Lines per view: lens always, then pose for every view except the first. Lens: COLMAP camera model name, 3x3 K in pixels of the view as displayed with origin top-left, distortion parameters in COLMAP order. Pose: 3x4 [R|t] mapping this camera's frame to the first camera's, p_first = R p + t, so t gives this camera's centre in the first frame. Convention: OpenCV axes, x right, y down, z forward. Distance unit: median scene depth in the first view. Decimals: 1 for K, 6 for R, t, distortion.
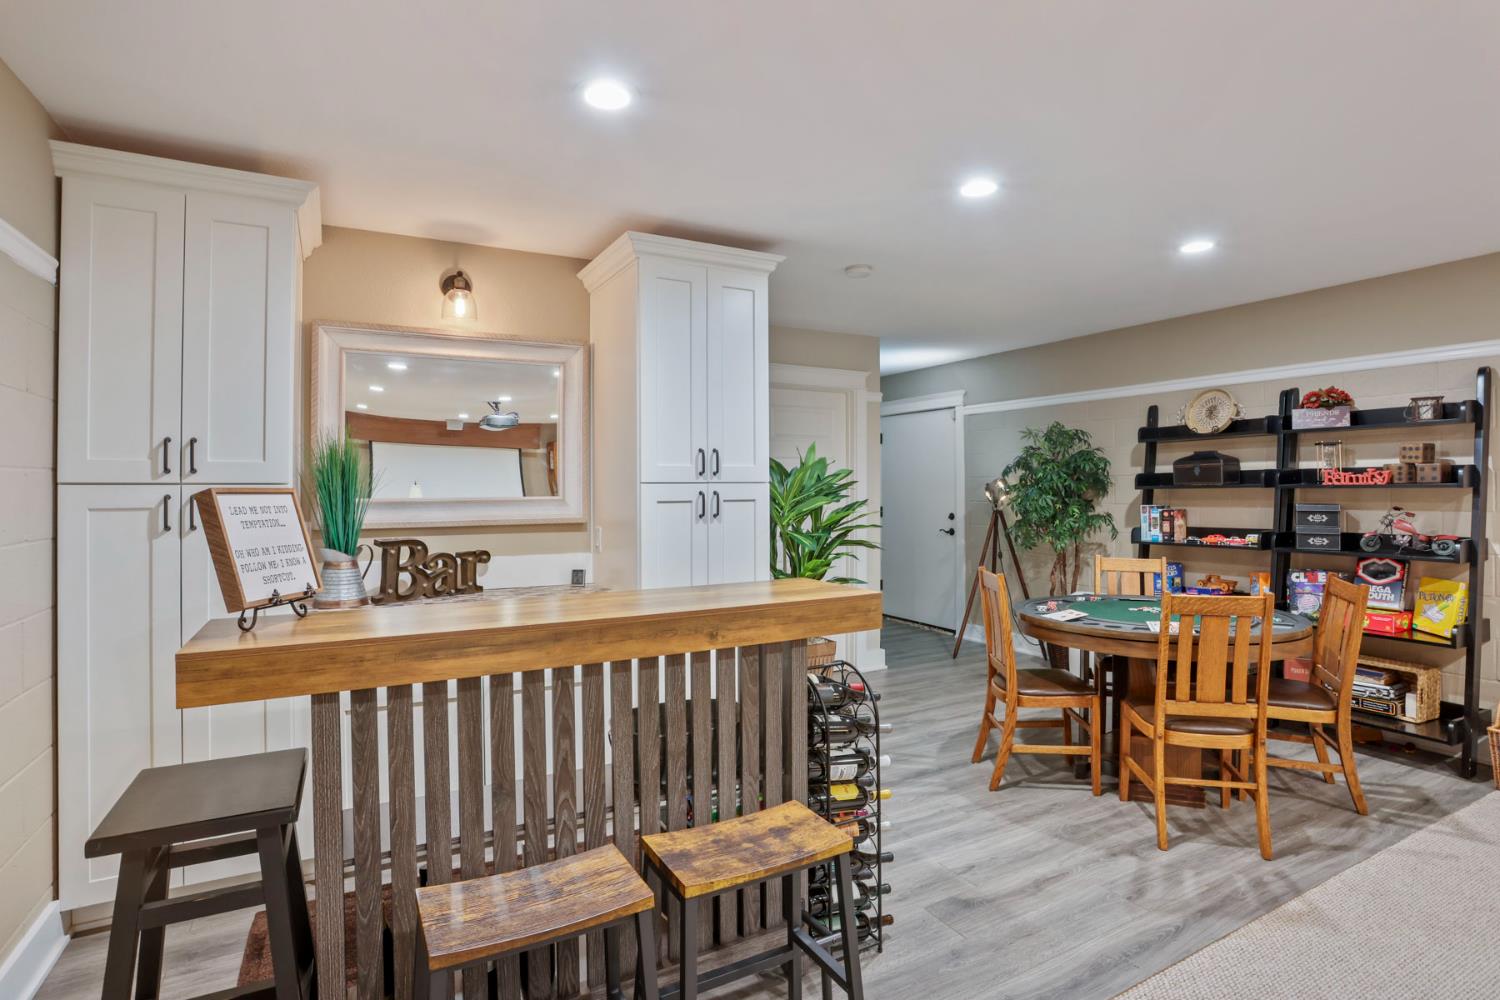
lens RADIAL K [[758.4, 0, 744.0], [0, 758.4, 484.0], [0, 0, 1]] dist [-0.027364, -0.000077]
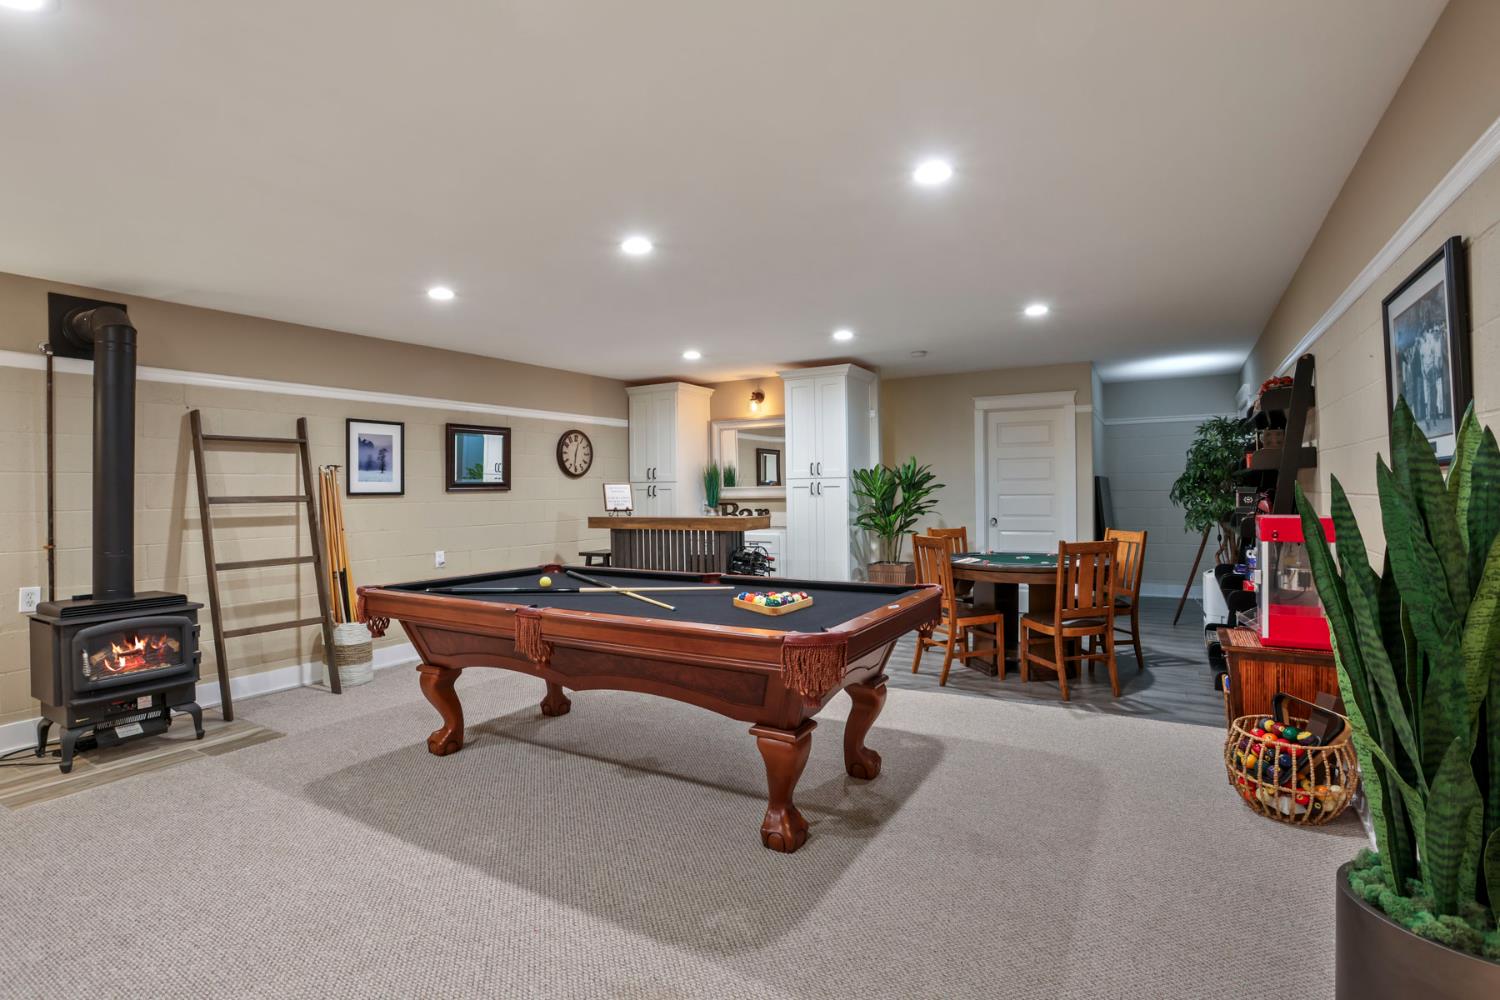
lens RADIAL K [[733.8, 0, 733.8], [0, 733.8, 498.4], [0, 0, 1]] dist [-0.074425, 0.033787]
pose [[0.507726, 0.008727, -0.861474, 1.672094], [0.014552, 0.999719, 0.018704, 0.012593], [0.861396, -0.022033, 0.507456, -0.266744]]
